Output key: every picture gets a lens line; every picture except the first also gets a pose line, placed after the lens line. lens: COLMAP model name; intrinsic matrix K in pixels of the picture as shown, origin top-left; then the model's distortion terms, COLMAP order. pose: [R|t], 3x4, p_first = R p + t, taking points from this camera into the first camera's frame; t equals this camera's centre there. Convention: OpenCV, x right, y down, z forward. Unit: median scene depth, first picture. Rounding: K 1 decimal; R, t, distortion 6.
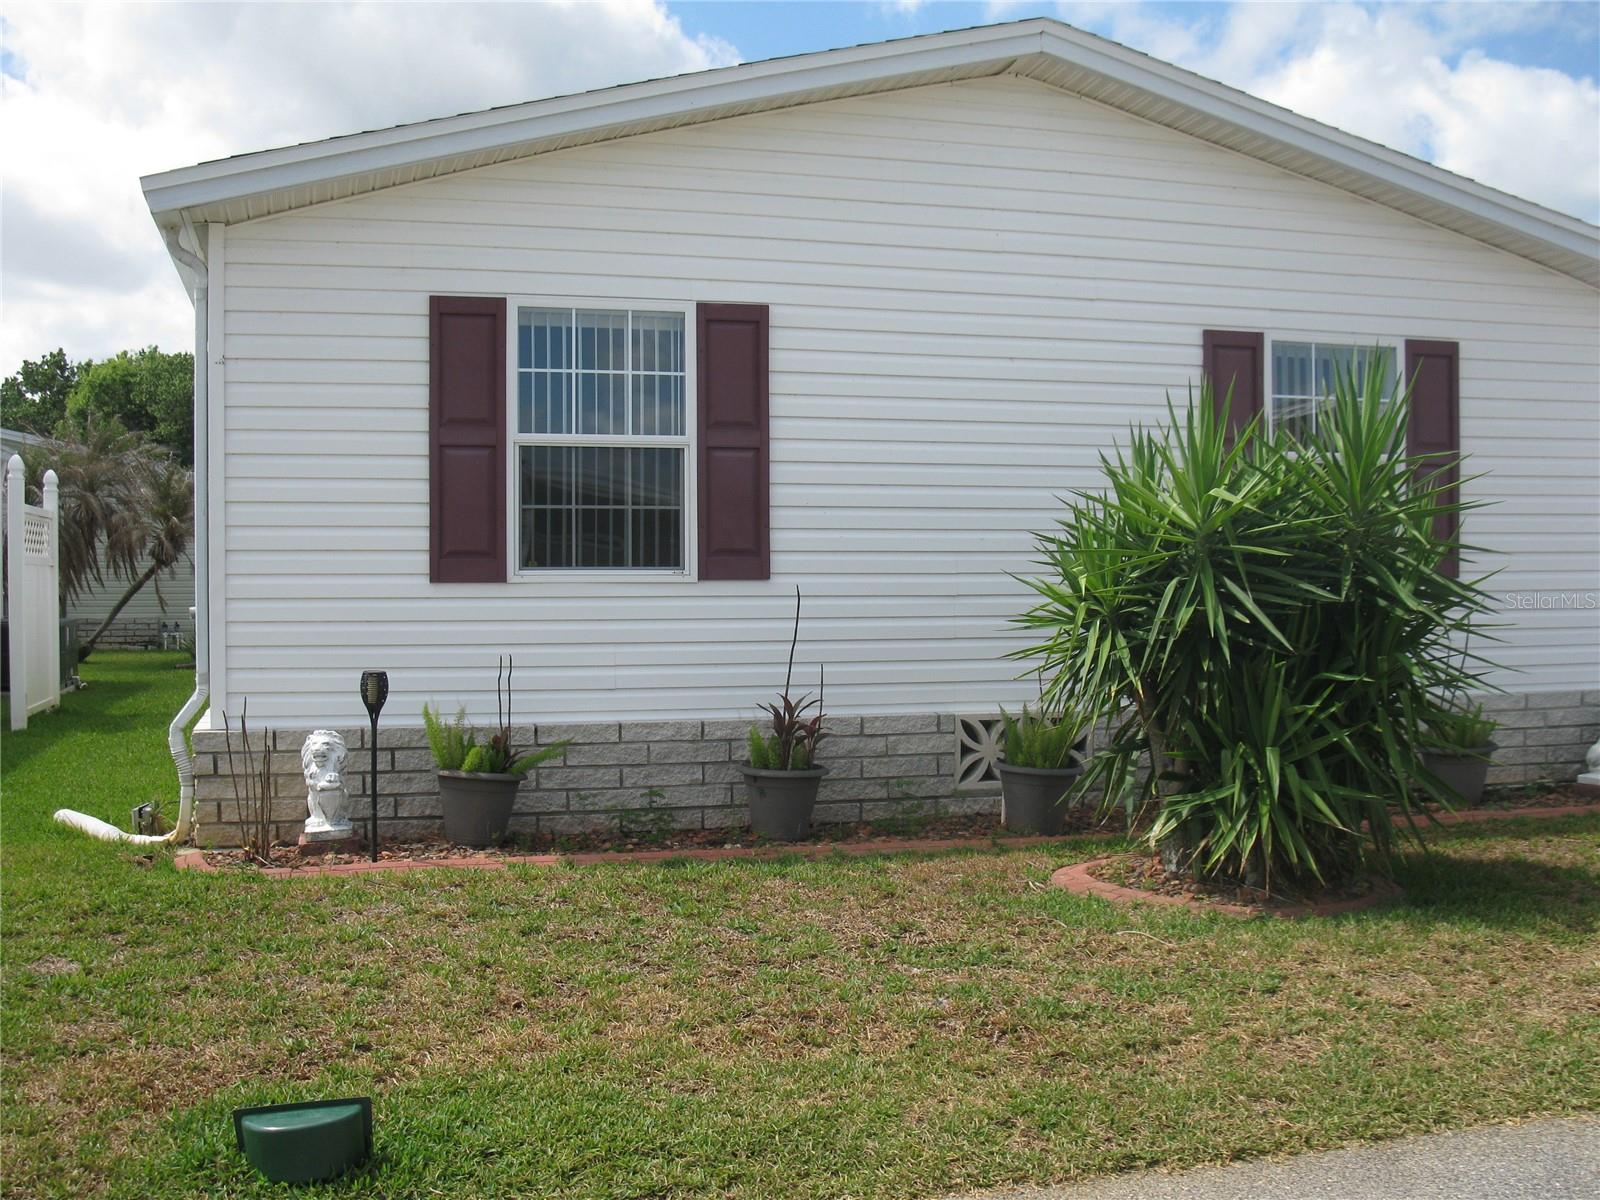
lens RADIAL K [[1663.9, 0, 741.8], [0, 1663.9, 631.9], [0, 0, 1]] dist [-0.170481, 0.163442]
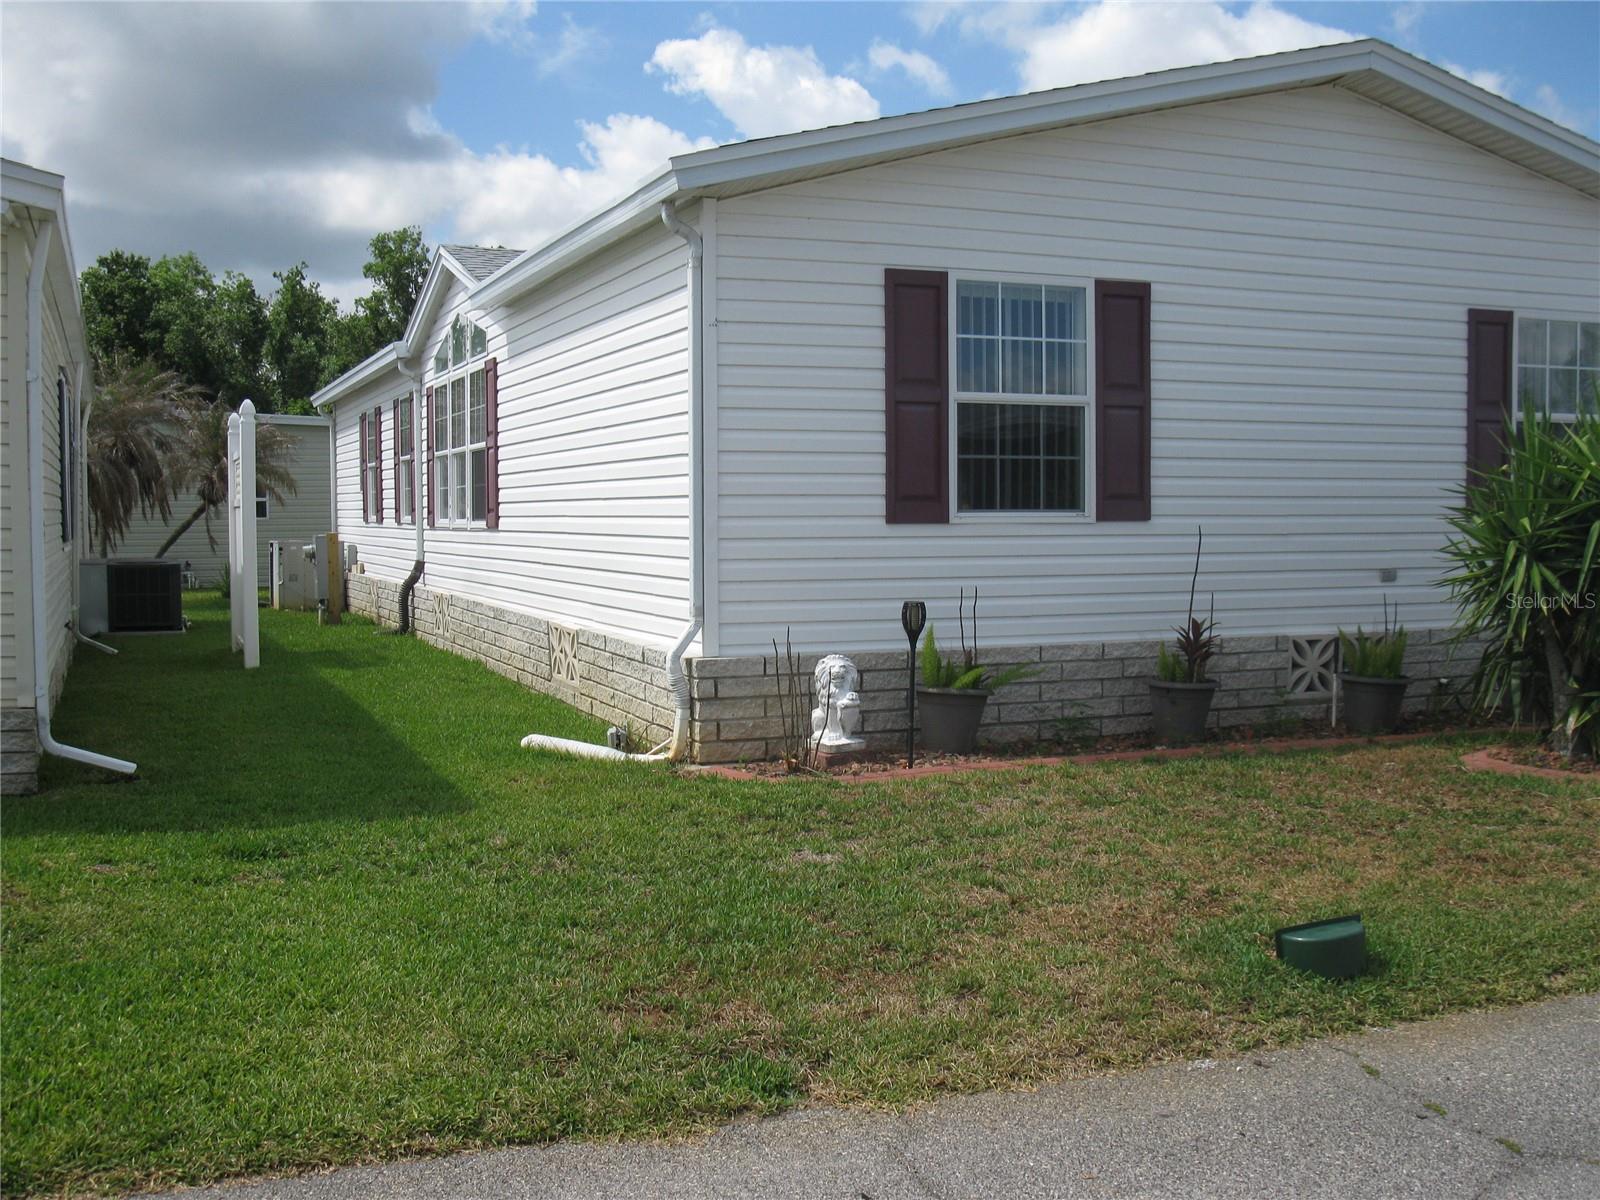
lens RADIAL K [[1663.9, 0, 741.8], [0, 1663.9, 631.9], [0, 0, 1]] dist [-0.170481, 0.163442]
pose [[0.993628, -0.013467, 0.111906, -0.407730], [0.009511, 0.999313, 0.035813, 0.002481], [-0.112311, -0.034521, 0.993073, -0.114487]]
